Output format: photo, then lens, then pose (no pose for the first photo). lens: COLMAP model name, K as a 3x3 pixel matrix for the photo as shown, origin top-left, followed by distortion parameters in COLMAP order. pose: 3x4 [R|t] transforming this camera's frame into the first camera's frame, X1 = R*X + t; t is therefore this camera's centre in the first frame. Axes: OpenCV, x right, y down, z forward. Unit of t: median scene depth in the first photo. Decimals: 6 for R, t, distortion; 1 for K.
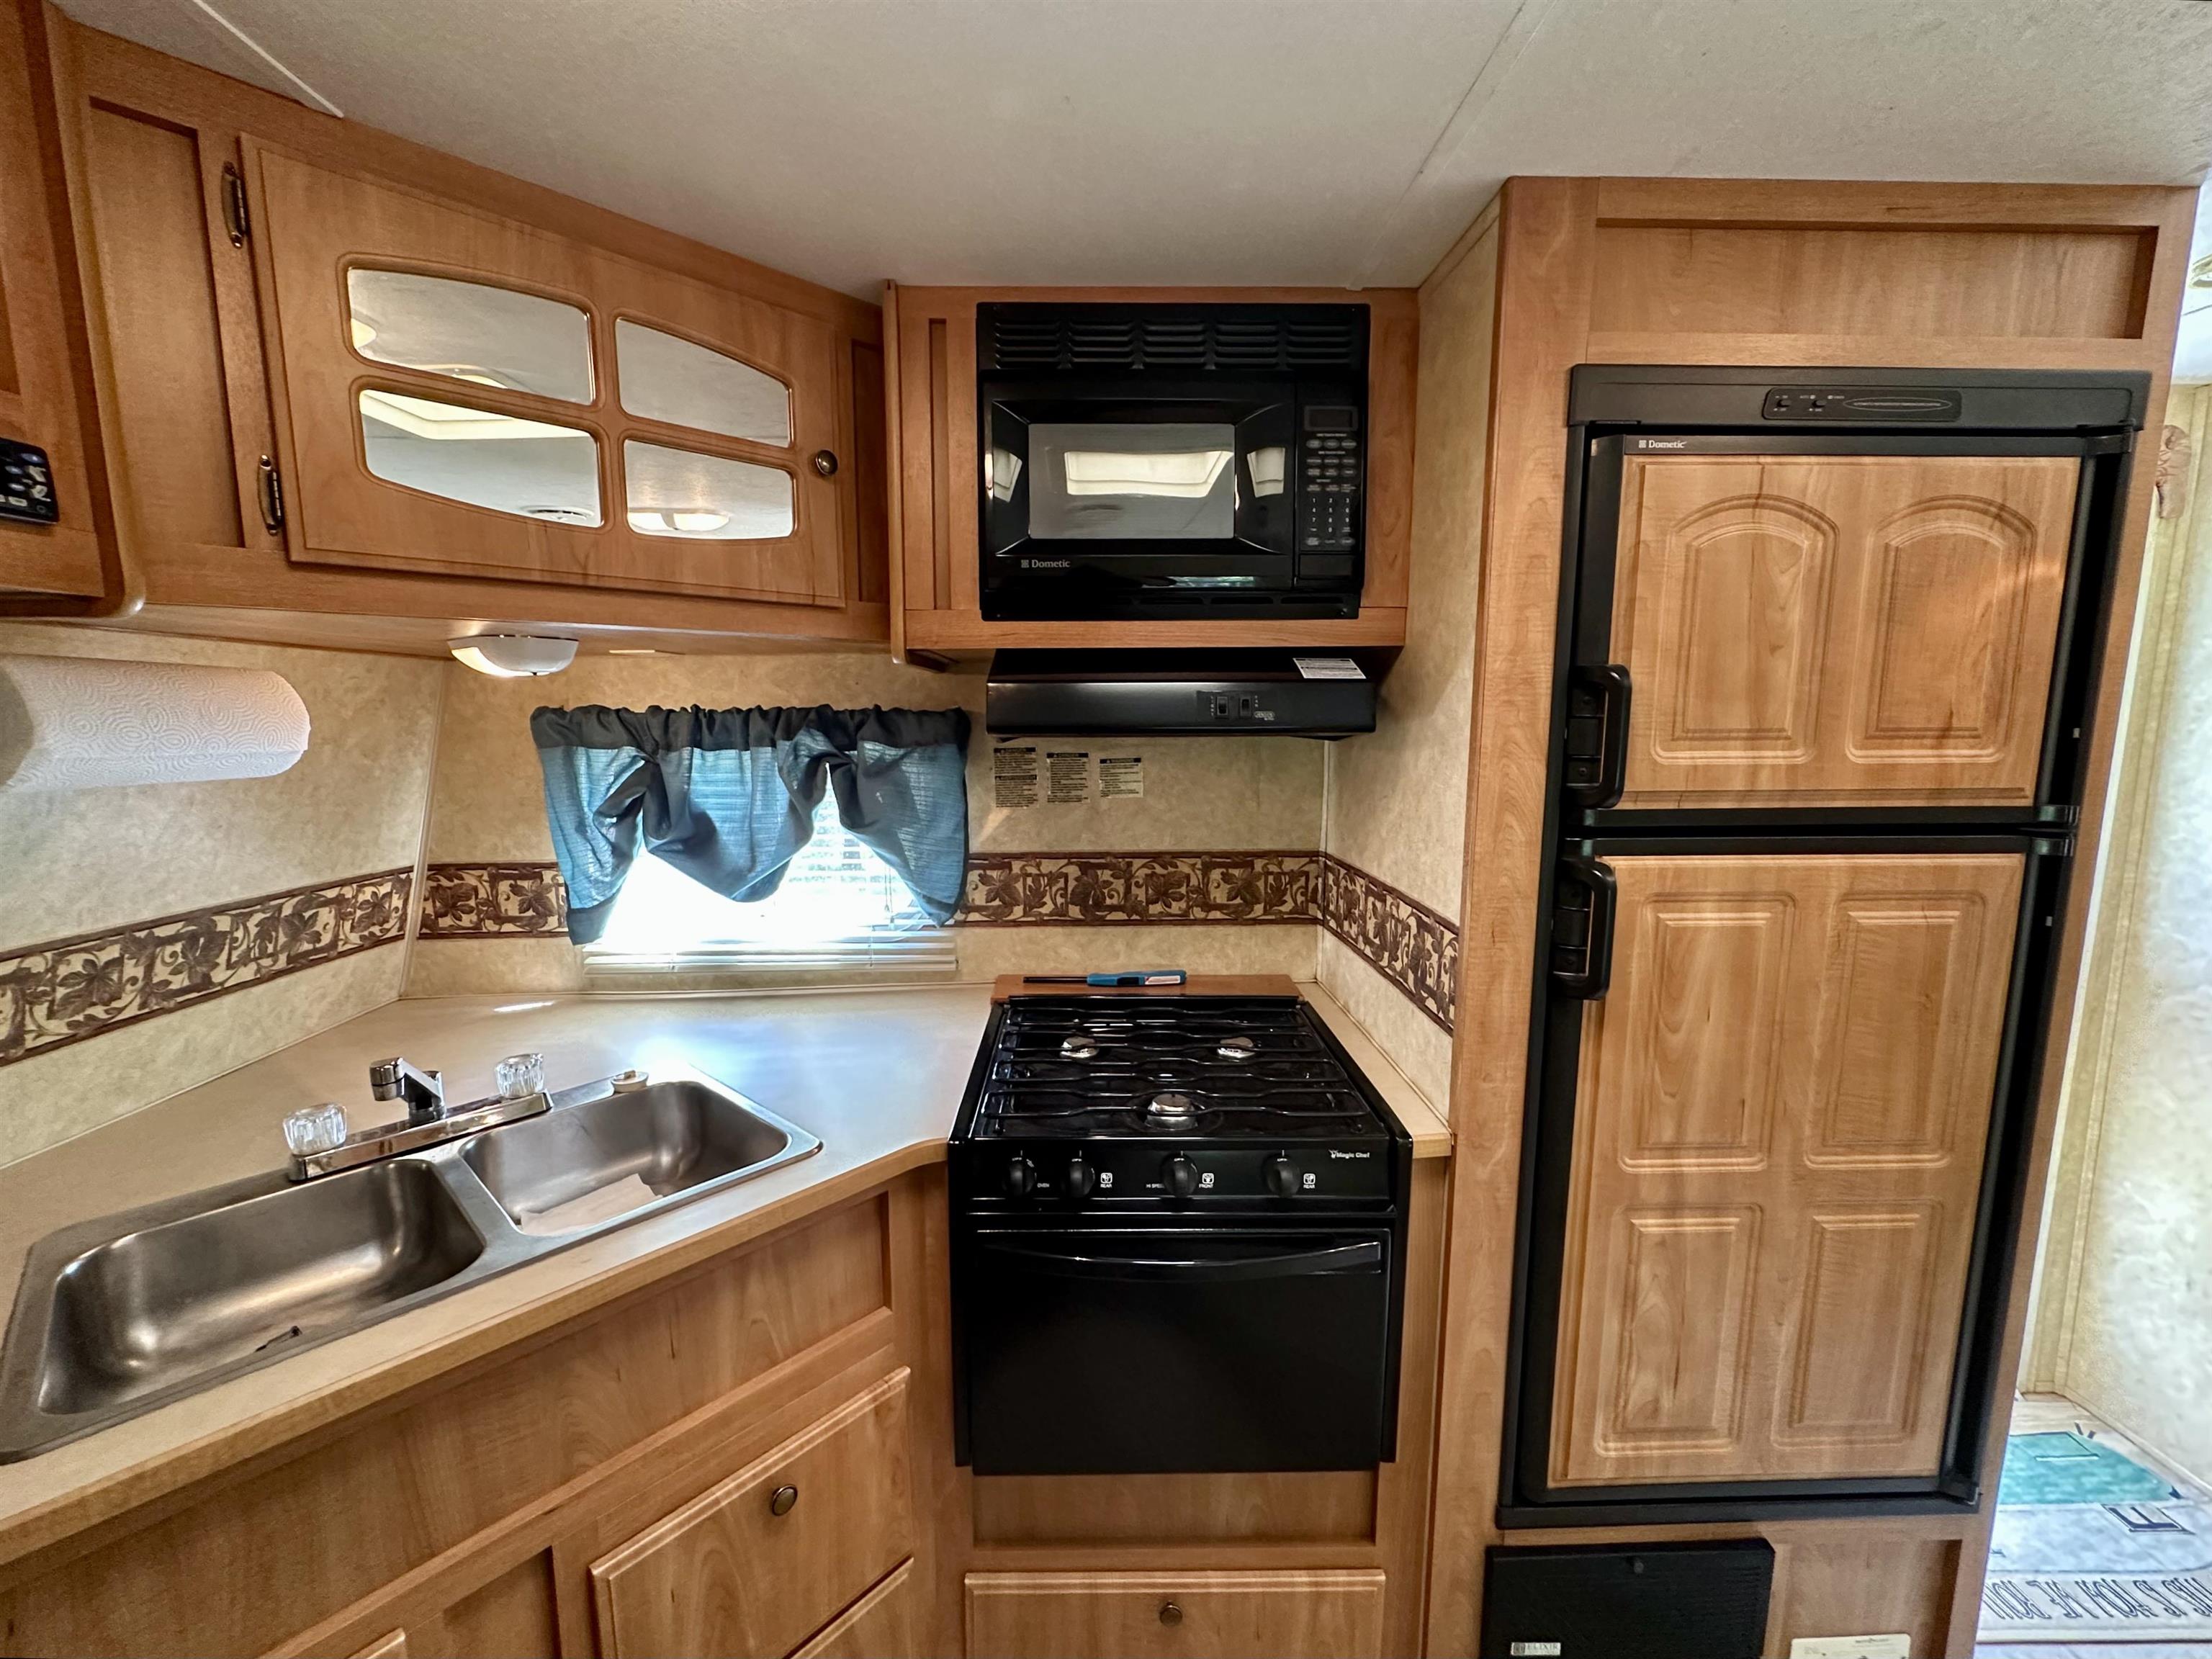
lens RADIAL K [[902.0, 0, 1106.0], [0, 902.0, 829.5], [0, 0, 1]] dist [-0.001953, -0.000224]
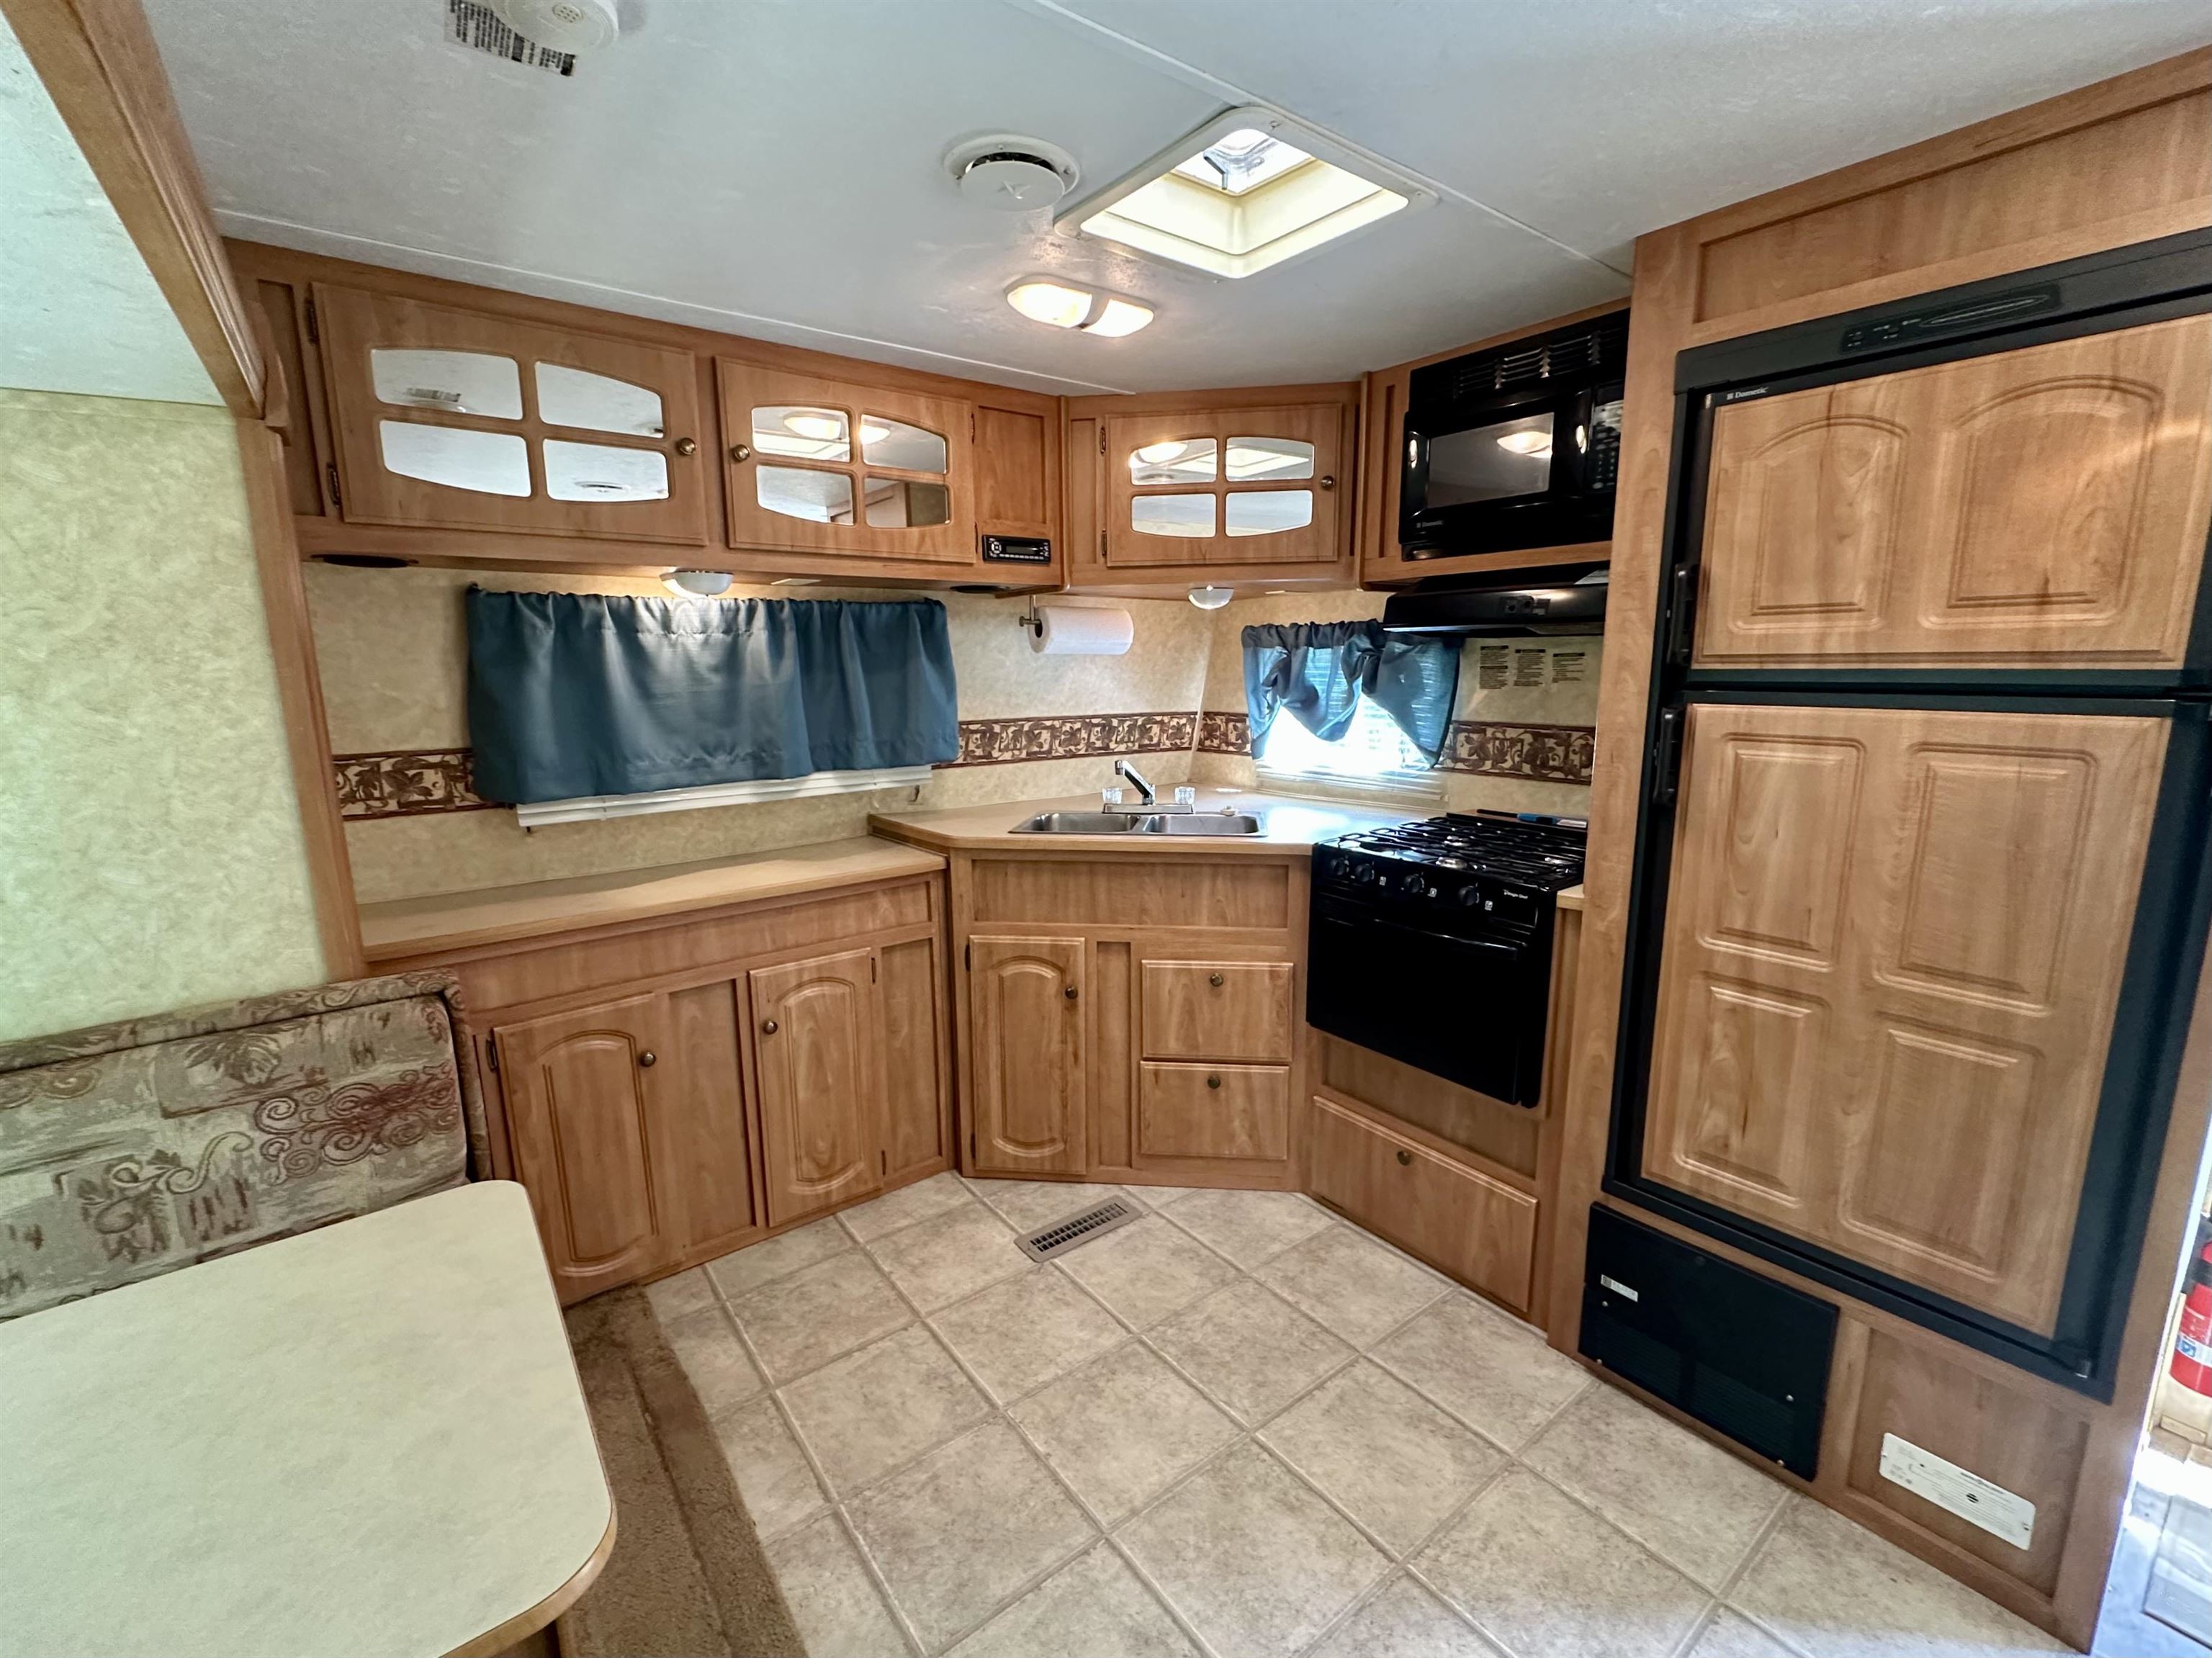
lens RADIAL K [[948.1, 0, 1106.0], [0, 948.1, 829.0], [0, 0, 1]] dist [-0.000972, -0.000002]
pose [[0.591261, 0.140415, -0.794162, 1.139426], [-0.097745, 0.989944, 0.102259, 0.151087], [0.800535, 0.017163, 0.599040, -0.547499]]
